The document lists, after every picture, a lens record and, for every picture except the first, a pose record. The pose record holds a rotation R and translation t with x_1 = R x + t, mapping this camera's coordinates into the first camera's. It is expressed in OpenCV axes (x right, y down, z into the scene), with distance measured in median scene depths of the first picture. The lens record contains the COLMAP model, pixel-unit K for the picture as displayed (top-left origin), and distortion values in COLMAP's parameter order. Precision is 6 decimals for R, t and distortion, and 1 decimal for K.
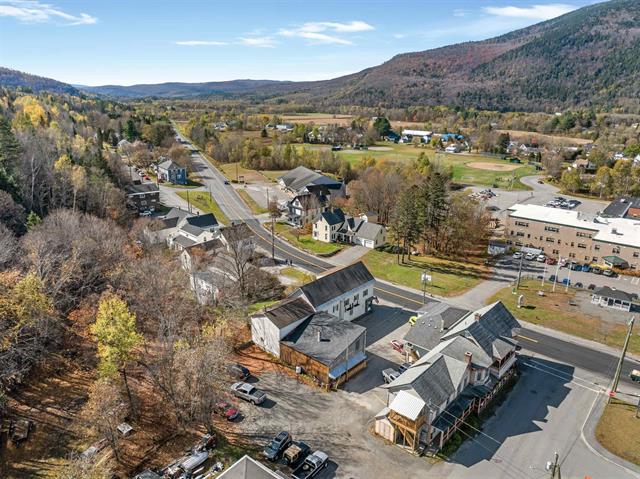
lens RADIAL K [[456.5, 0, 321.9], [0, 456.5, 242.8], [0, 0, 1]] dist [-0.050022, 0.019699]
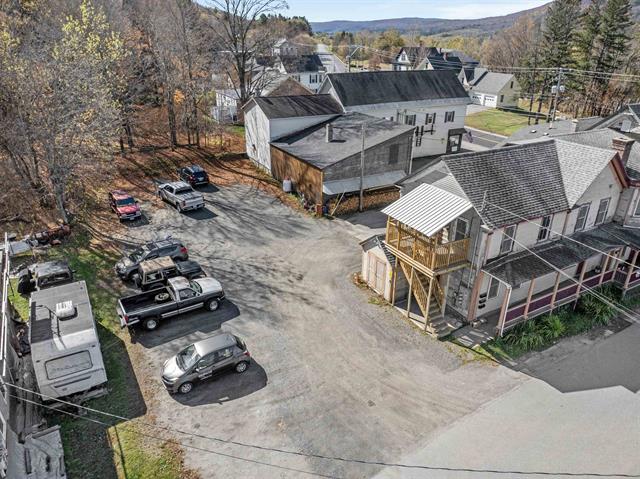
lens RADIAL K [[456.5, 0, 321.3], [0, 456.5, 236.2], [0, 0, 1]] dist [-0.050022, 0.019699]
pose [[0.942861, 0.142006, -0.301408, 0.184702], [-0.110193, 0.986623, 0.120137, 0.282906], [0.314436, -0.080060, 0.945896, 0.487227]]
